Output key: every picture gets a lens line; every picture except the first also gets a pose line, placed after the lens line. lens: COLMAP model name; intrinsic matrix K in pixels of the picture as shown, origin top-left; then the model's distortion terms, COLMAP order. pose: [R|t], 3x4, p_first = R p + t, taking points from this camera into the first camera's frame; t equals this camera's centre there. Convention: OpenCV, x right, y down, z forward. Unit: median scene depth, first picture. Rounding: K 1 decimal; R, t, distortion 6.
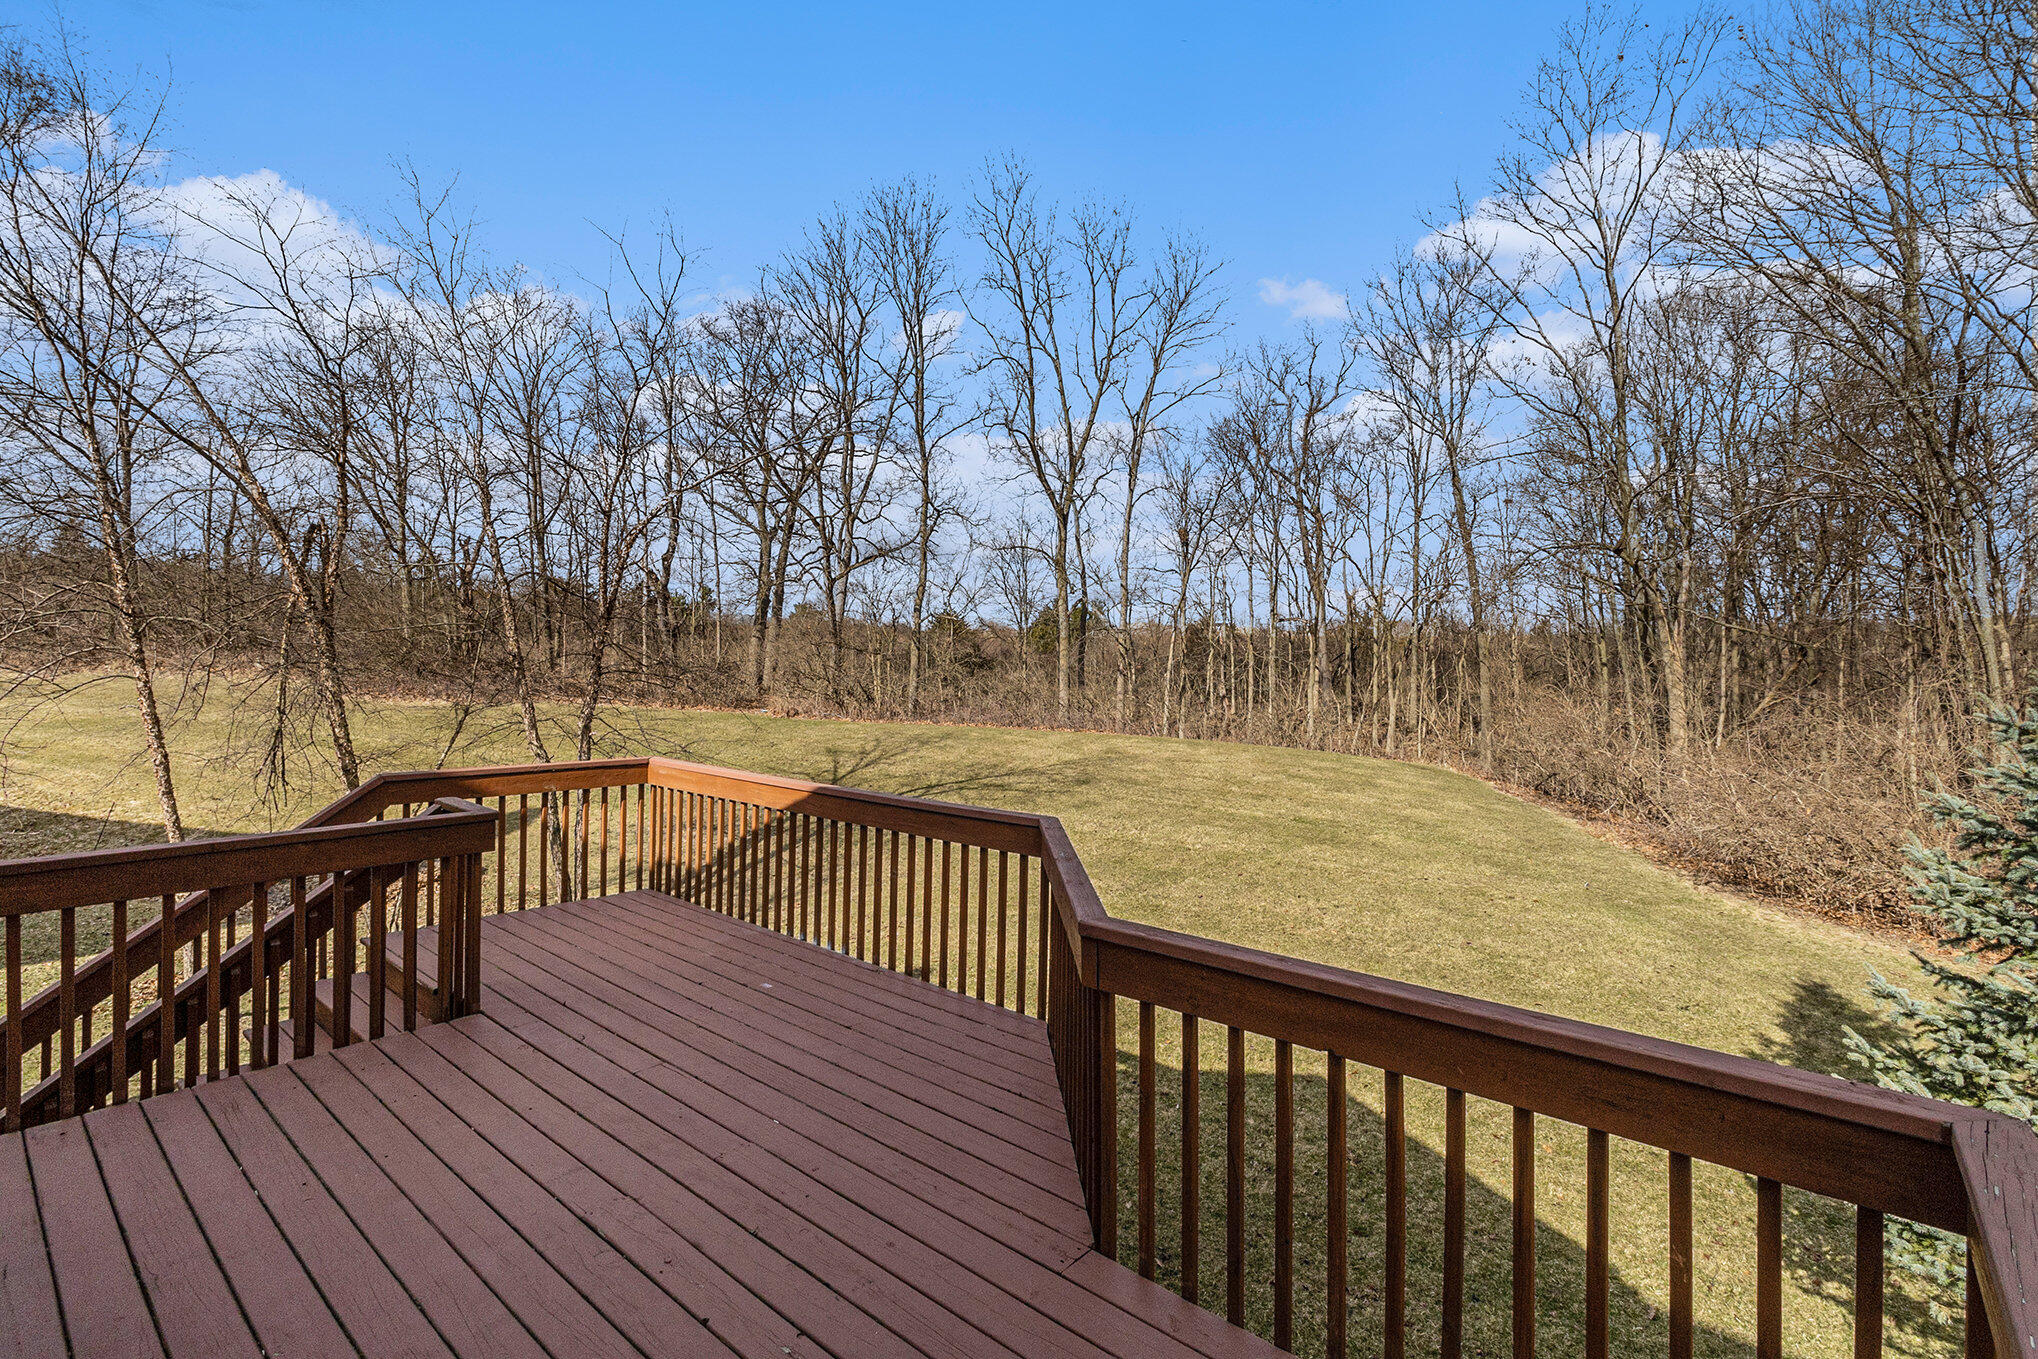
lens RADIAL K [[909.1, 0, 1013.0], [0, 909.1, 661.2], [0, 0, 1]] dist [0.004510, -0.001769]
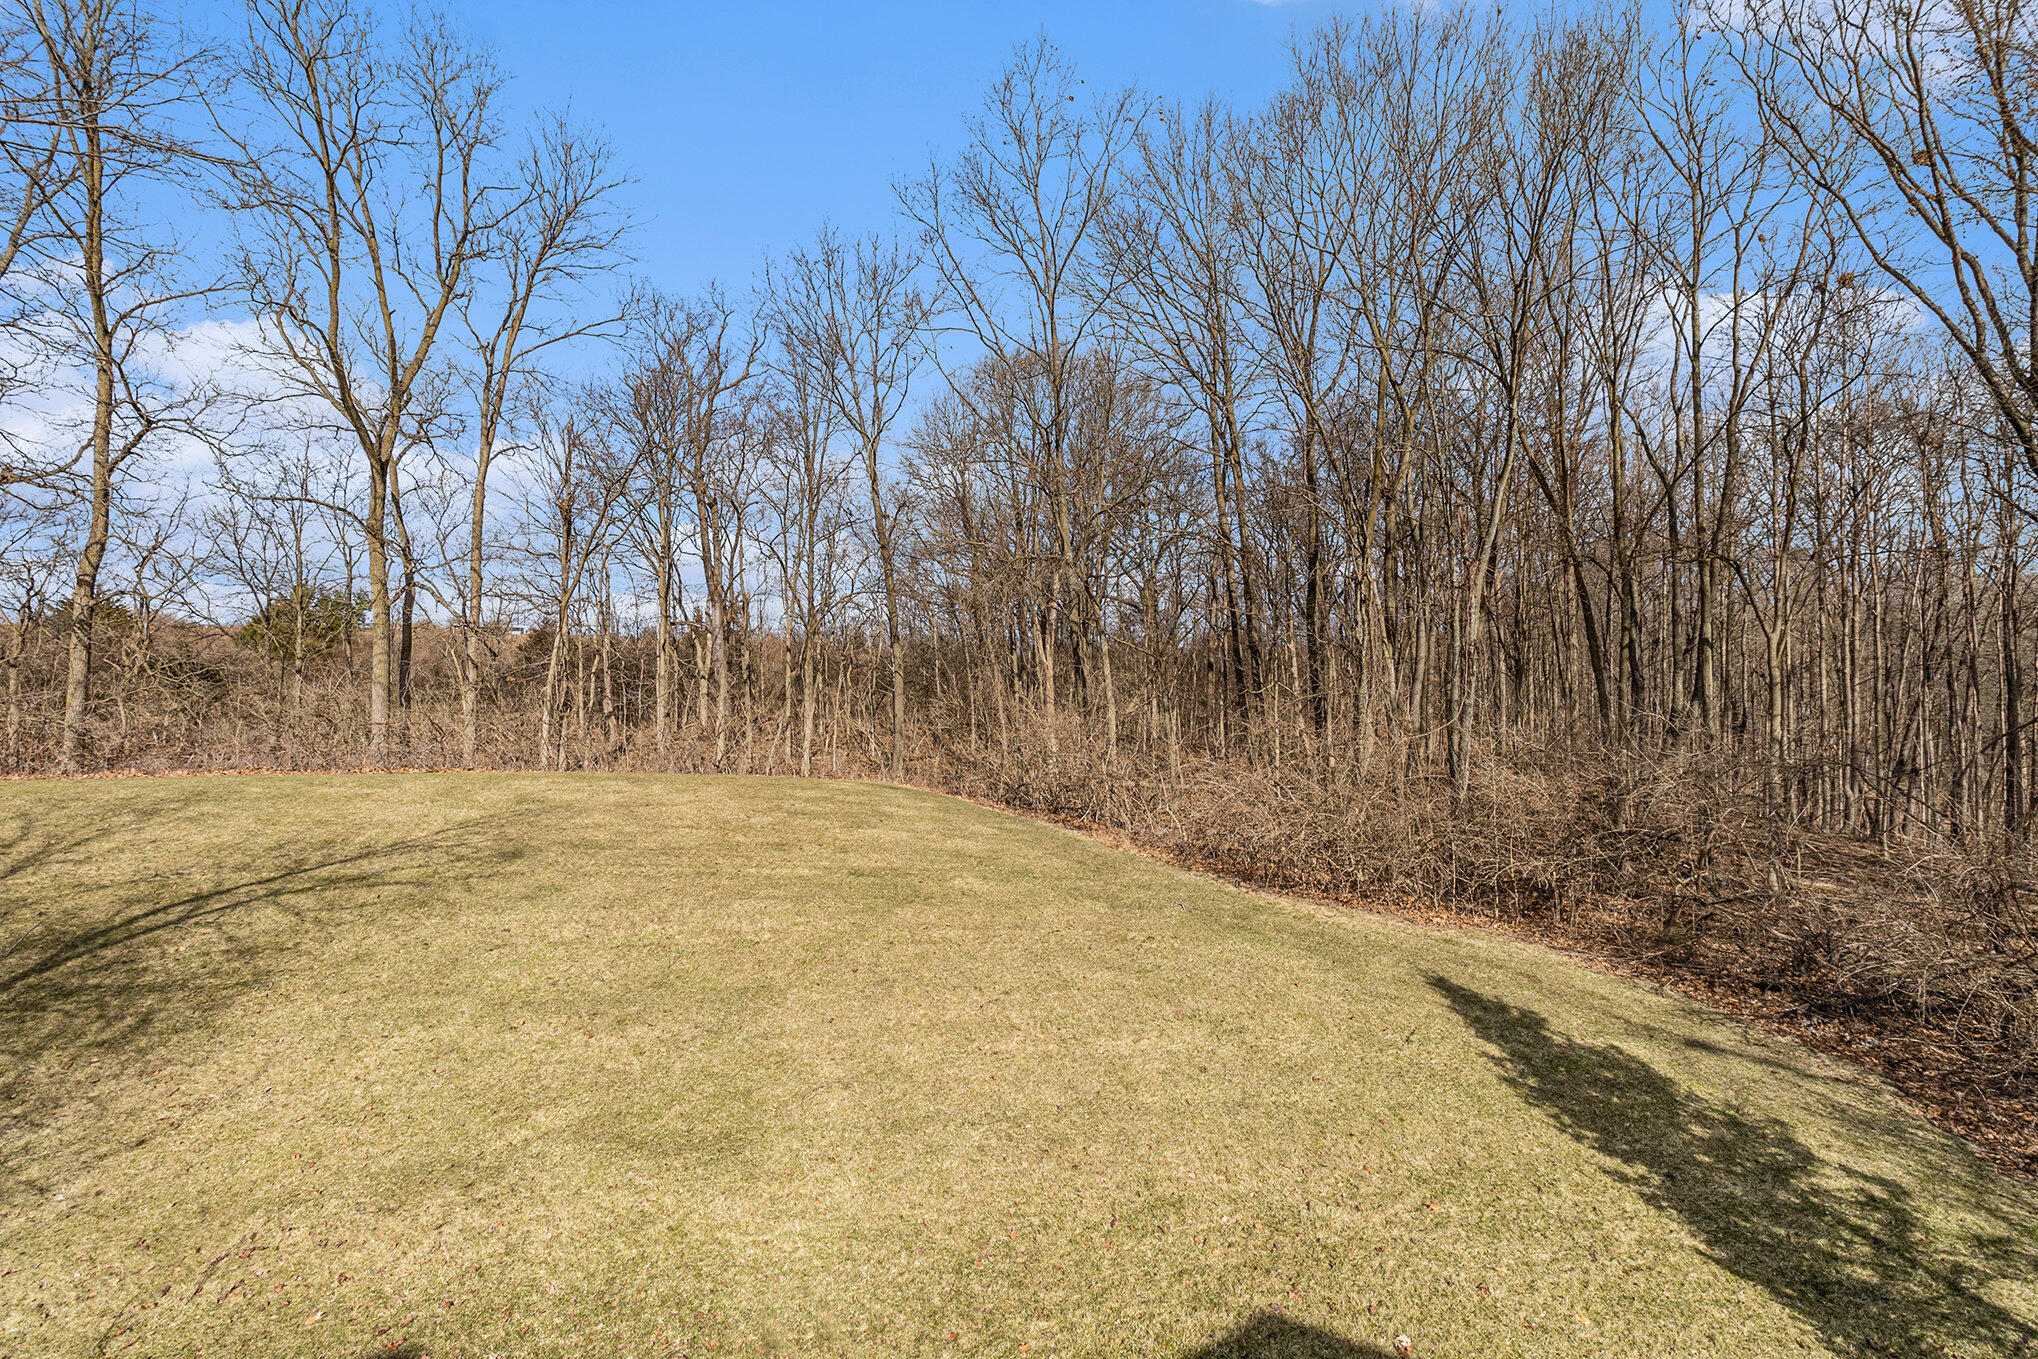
lens RADIAL K [[909.1, 0, 975.5], [0, 909.1, 664.7], [0, 0, 1]] dist [0.004510, -0.001769]
pose [[0.749376, 0.005994, 0.662118, -0.069608], [-0.001531, 0.999972, -0.007320, 0.000150], [-0.662143, 0.004471, 0.749364, 0.182637]]
